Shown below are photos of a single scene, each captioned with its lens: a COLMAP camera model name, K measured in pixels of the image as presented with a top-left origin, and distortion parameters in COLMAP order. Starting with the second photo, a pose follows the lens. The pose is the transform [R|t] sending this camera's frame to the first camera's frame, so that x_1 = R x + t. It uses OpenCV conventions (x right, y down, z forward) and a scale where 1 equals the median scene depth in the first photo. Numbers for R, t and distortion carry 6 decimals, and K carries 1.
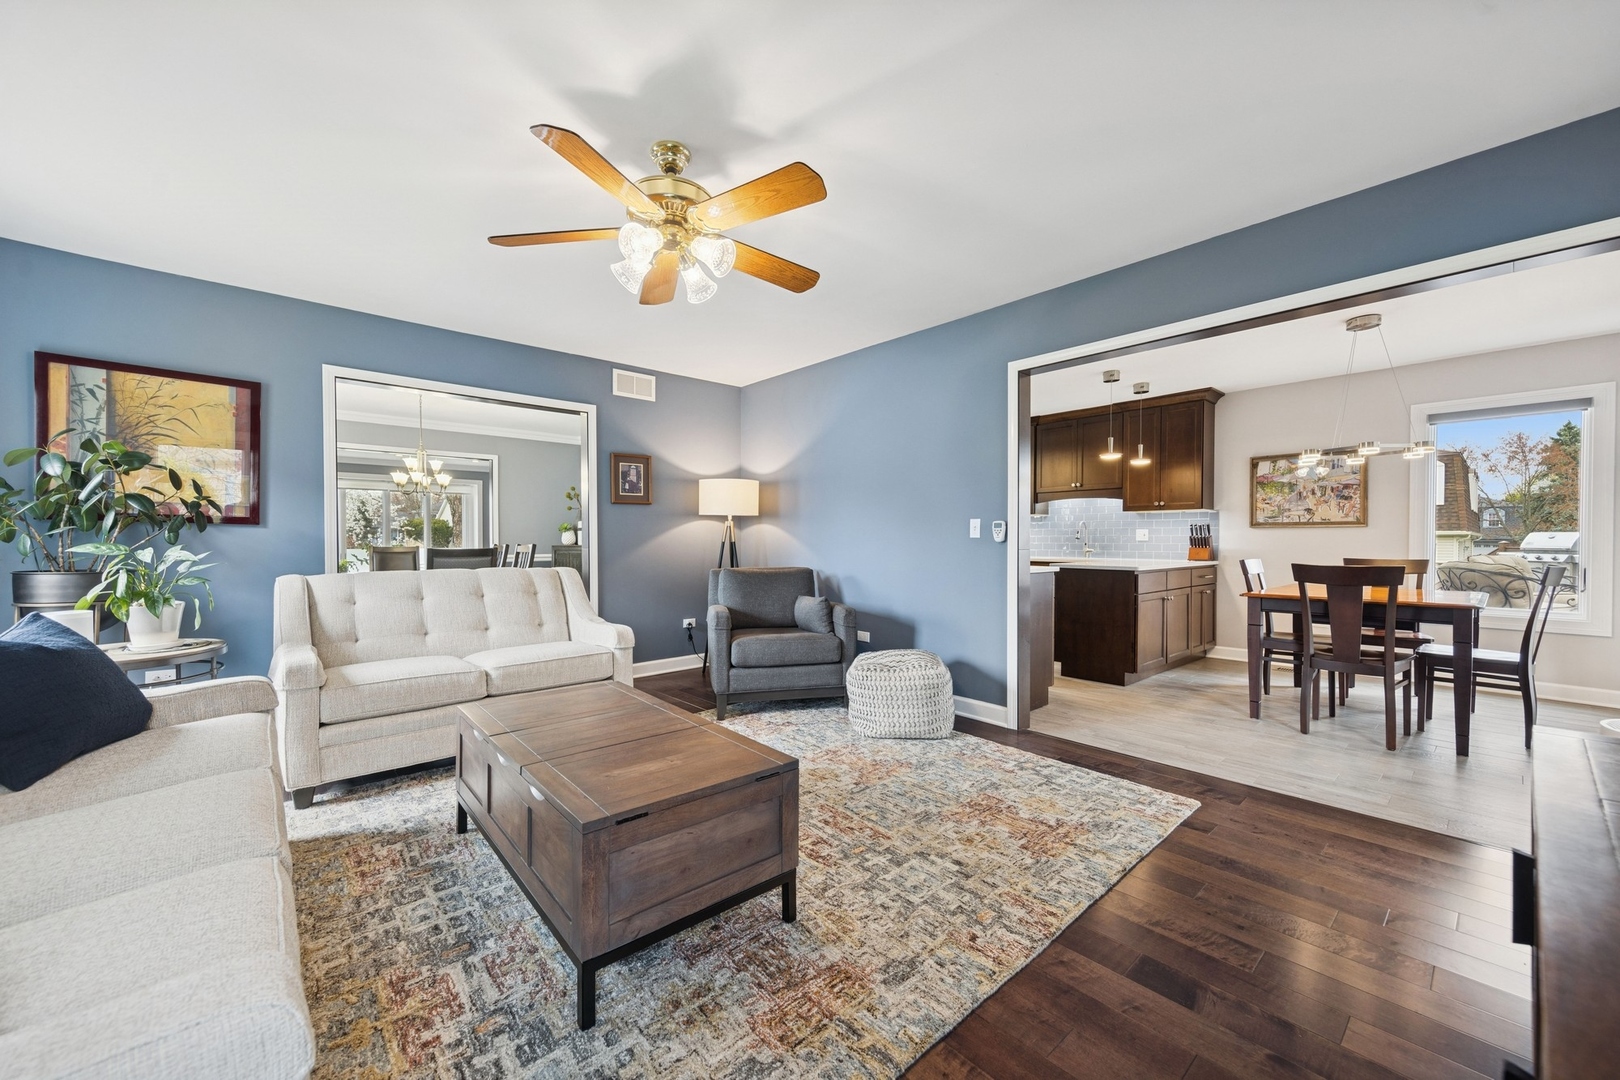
lens RADIAL K [[616.0, 0, 803.8], [0, 616.0, 547.1], [0, 0, 1]] dist [0.001110, 0.000102]
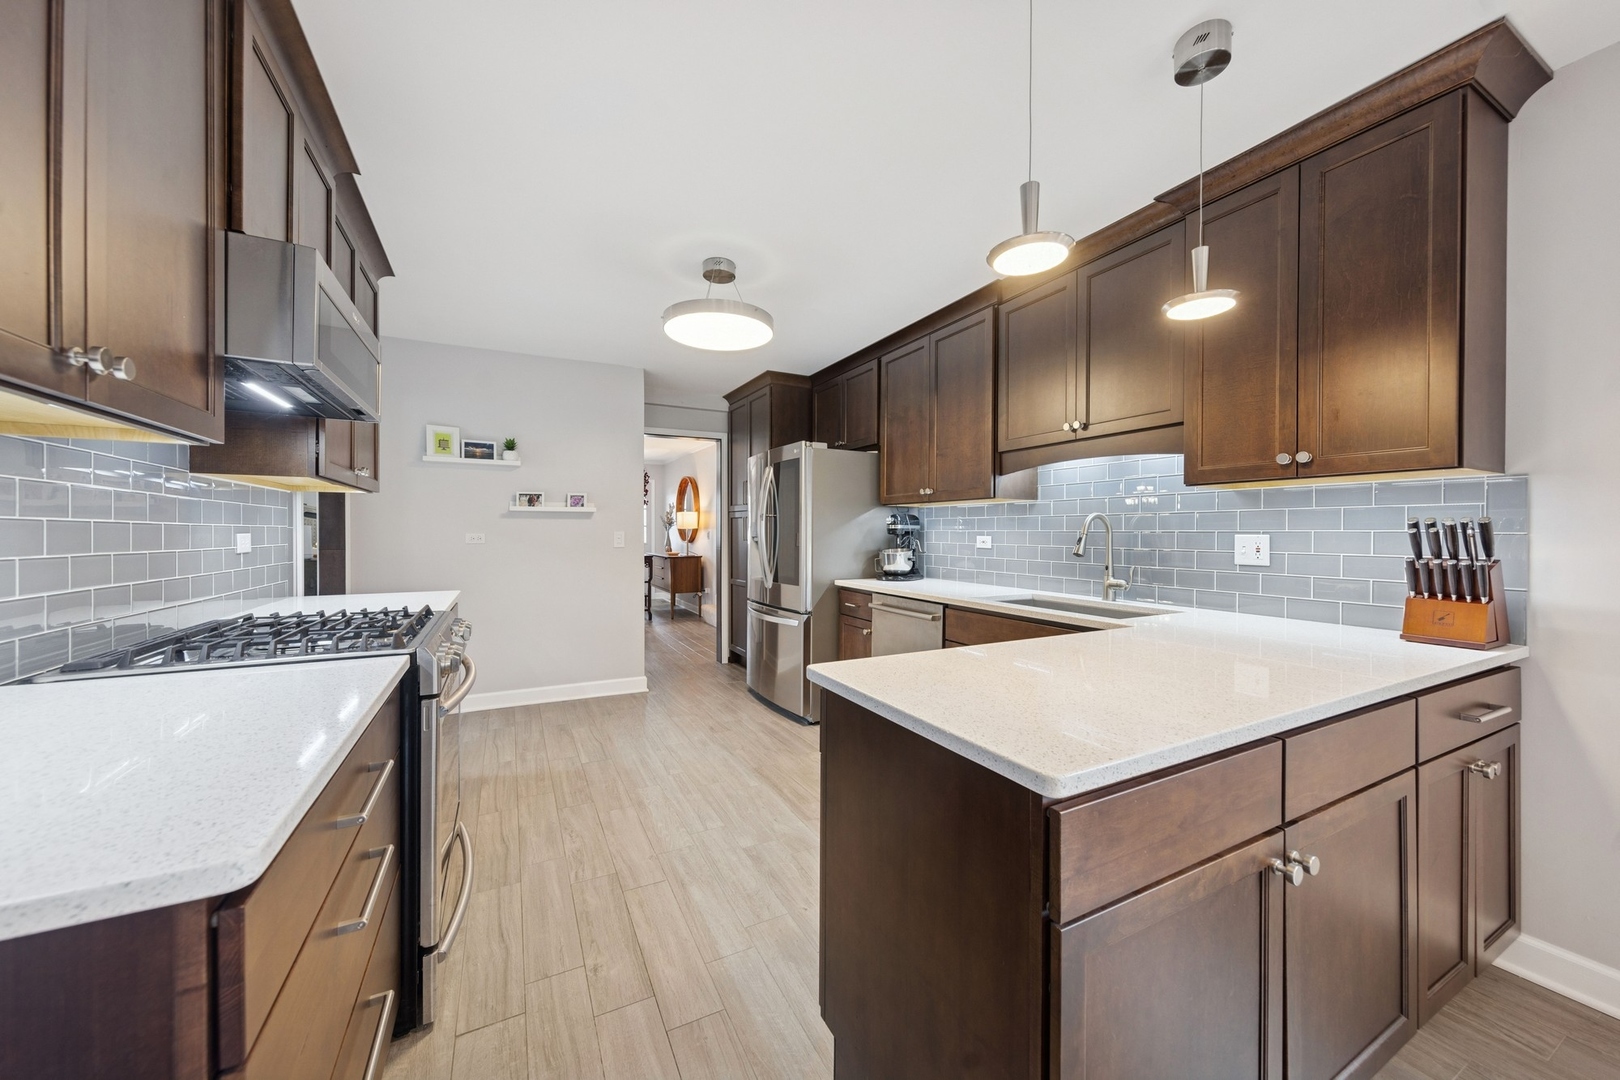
lens RADIAL K [[579.0, 0, 807.6], [0, 579.0, 534.2], [0, 0, 1]] dist [0.003605, 0.000201]
pose [[0.973203, 0.002426, -0.229935, 0.429482], [-0.004200, 0.999965, -0.007222, -0.029256], [0.229909, 0.007995, 0.973179, 0.693017]]
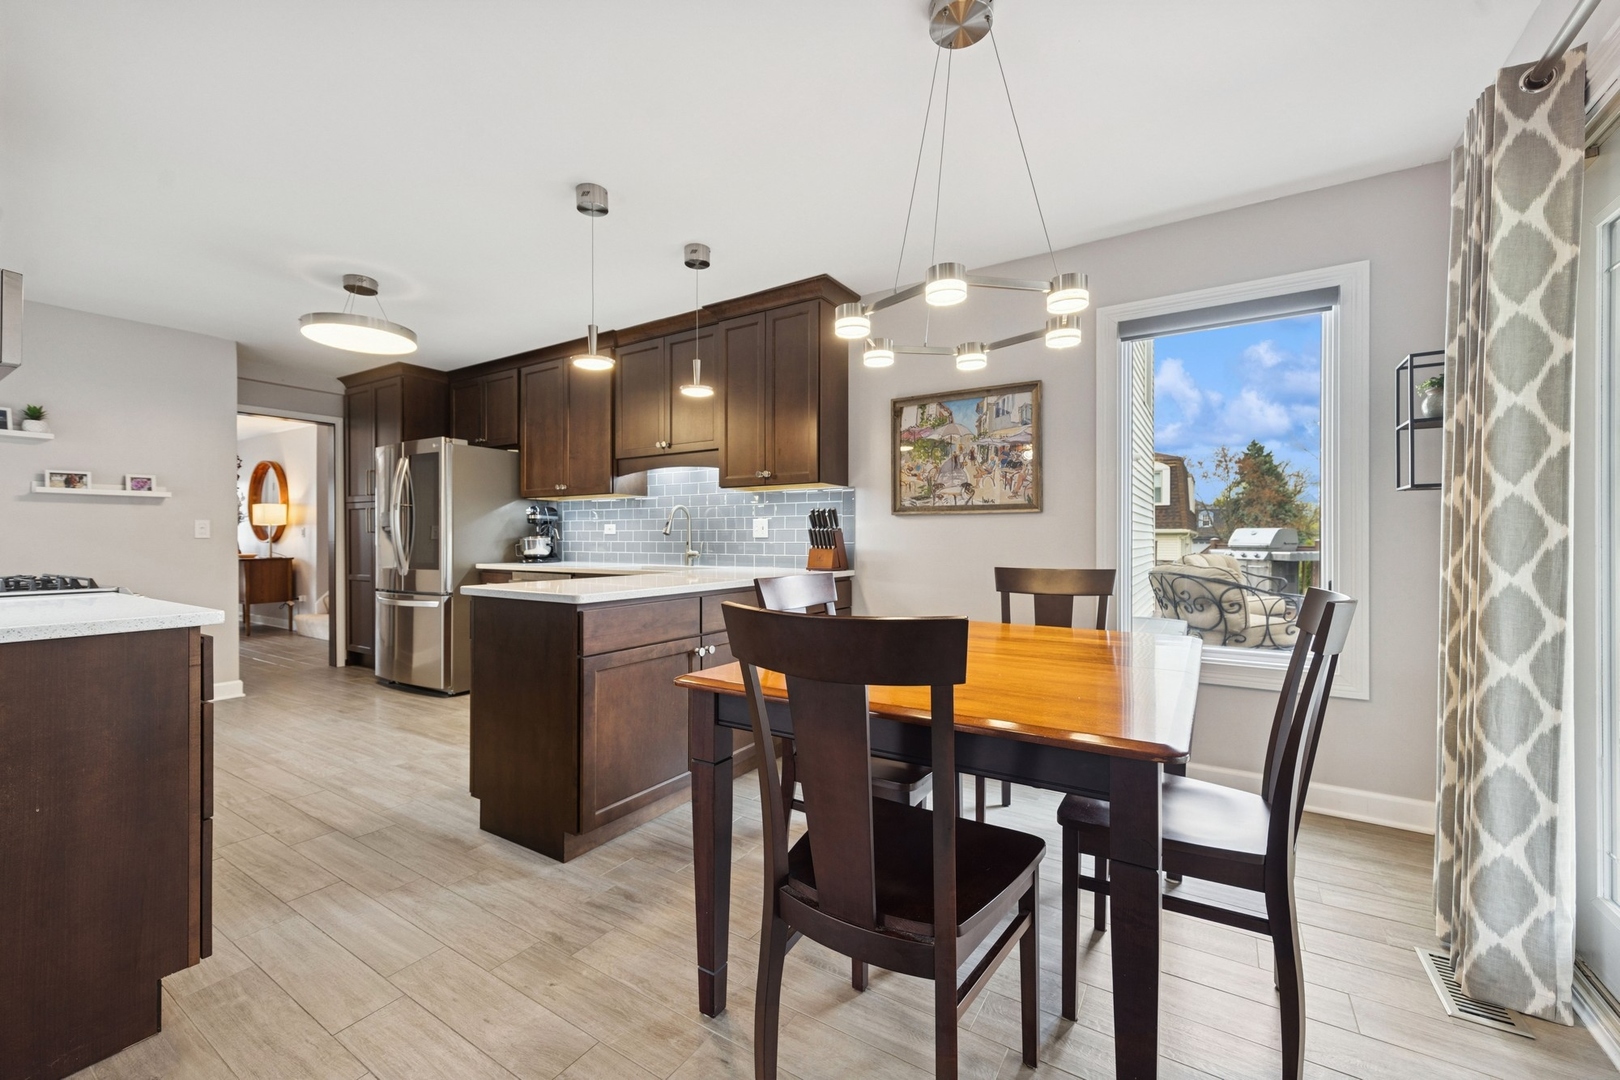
lens RADIAL K [[649.0, 0, 810.0], [0, 649.0, 540.0], [0, 0, 1]] dist [0.009670, -0.000067]
pose [[0.956914, -0.002800, 0.290359, 0.474596], [0.005650, 0.999944, -0.008978, -0.001946], [-0.290318, 0.010232, 0.956876, 0.425169]]
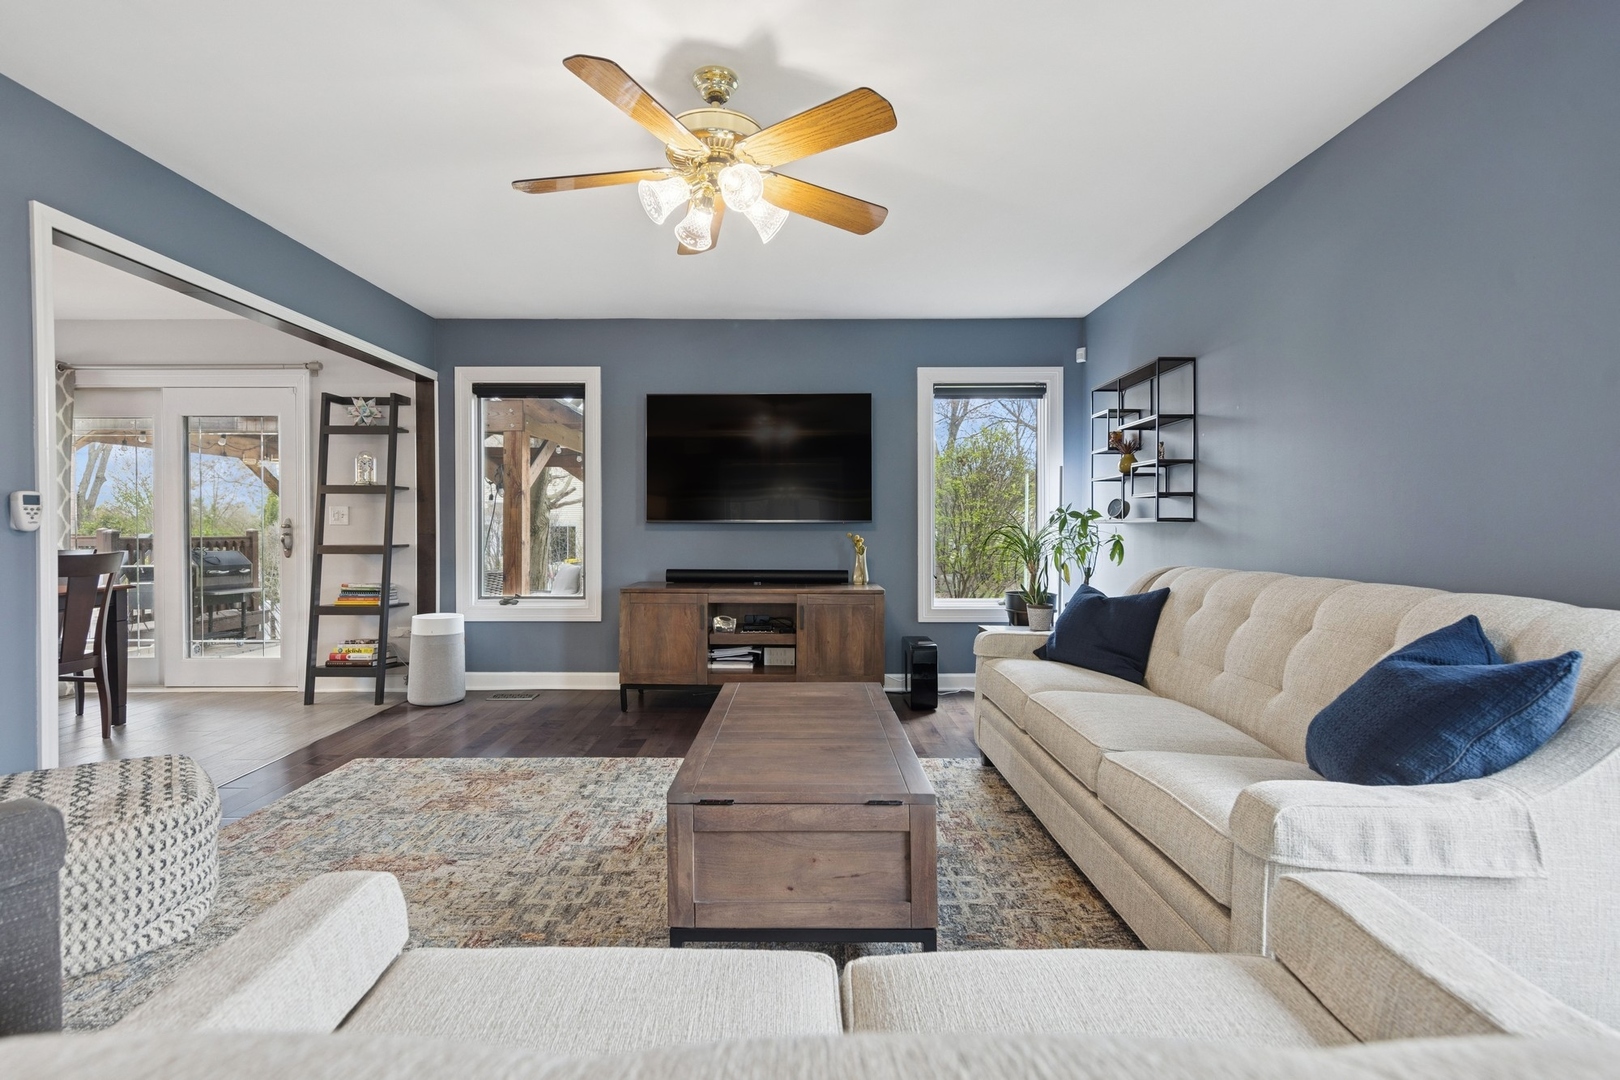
lens RADIAL K [[736.9, 0, 804.6], [0, 736.9, 530.0], [0, 0, 1]] dist [-0.000202, -0.000001]
pose [[-0.759555, -0.005877, 0.650417, -0.403843], [0.008284, 0.999791, 0.018707, -0.010420], [-0.650390, 0.019597, -0.759347, 0.703112]]
